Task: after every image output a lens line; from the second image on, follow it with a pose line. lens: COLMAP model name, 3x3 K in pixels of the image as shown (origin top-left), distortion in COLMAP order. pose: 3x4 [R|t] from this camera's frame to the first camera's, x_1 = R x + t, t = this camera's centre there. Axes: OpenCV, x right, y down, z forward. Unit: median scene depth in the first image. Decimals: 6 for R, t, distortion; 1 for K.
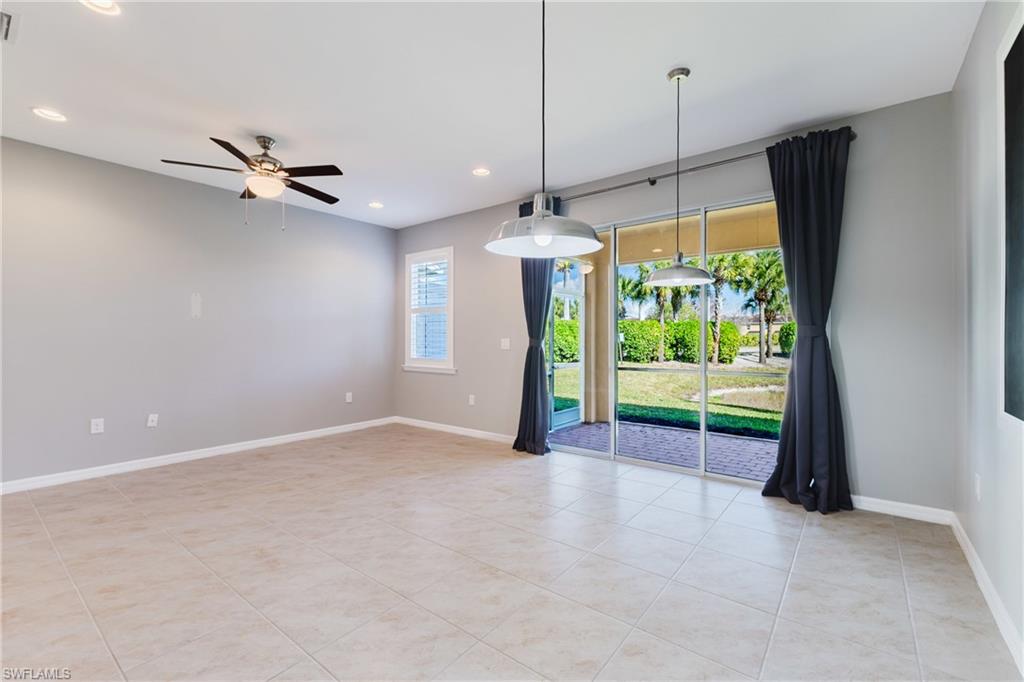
lens RADIAL K [[442.9, 0, 518.0], [0, 442.9, 341.9], [0, 0, 1]] dist [-0.002381, 0.000087]
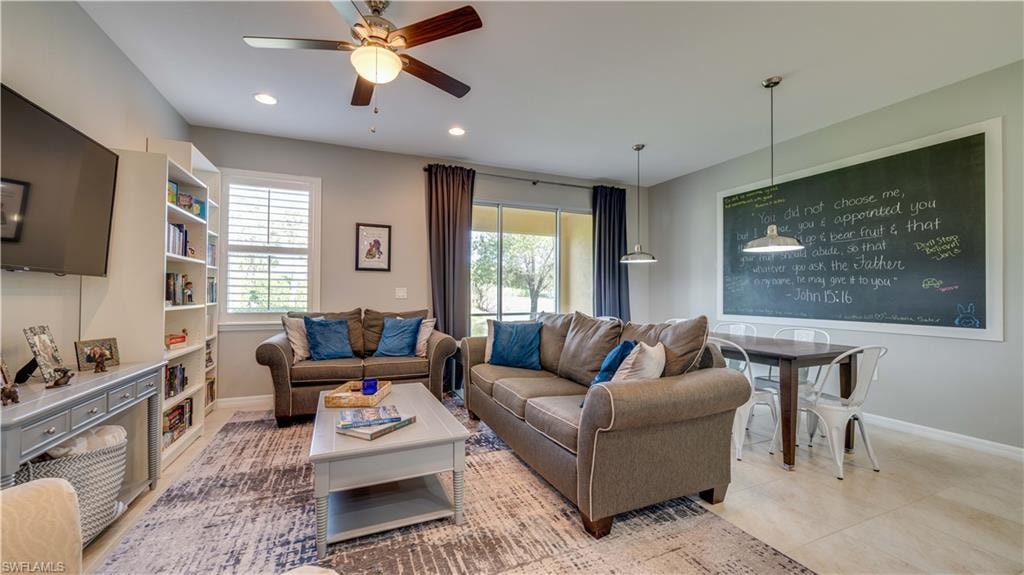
lens RADIAL K [[391.7, 0, 510.6], [0, 391.7, 291.9], [0, 0, 1]] dist [-0.000625, -0.000305]
pose [[0.476030, 0.007822, 0.879394, -0.147343], [0.003346, 0.999937, -0.010705, 0.001840], [-0.879423, 0.008039, 0.475974, 0.078215]]
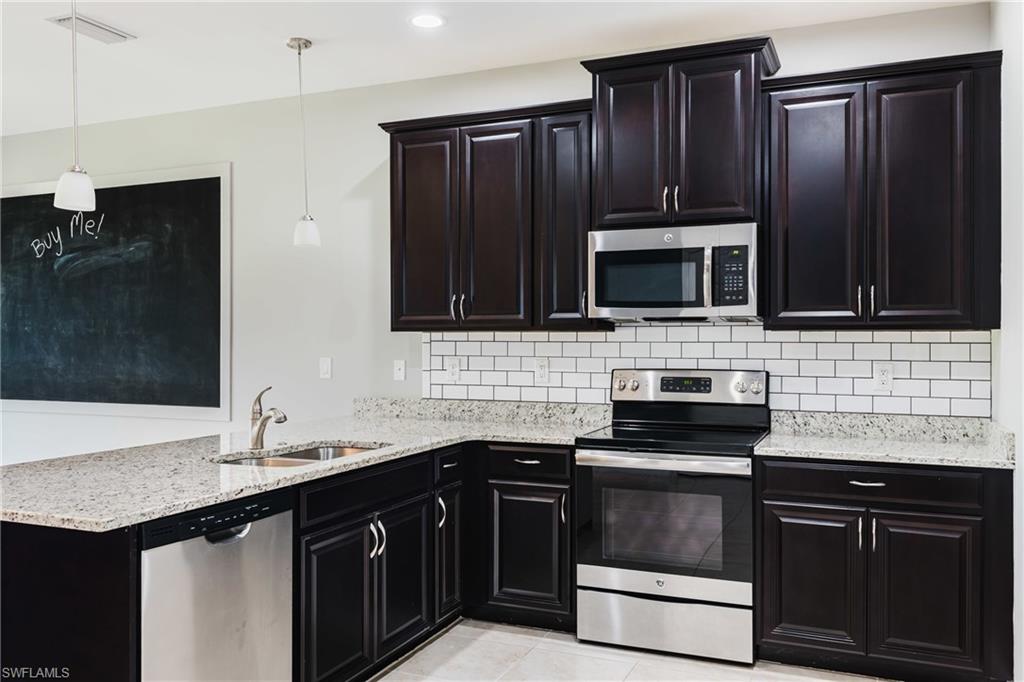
lens RADIAL K [[843.3, 0, 518.1], [0, 843.3, 338.5], [0, 0, 1]] dist [0.026152, -0.010317]
pose [[-0.260138, 0.001290, 0.965571, -0.207125], [0.010734, 0.999941, 0.001556, -0.005303], [-0.965512, 0.010770, -0.260136, -0.011188]]
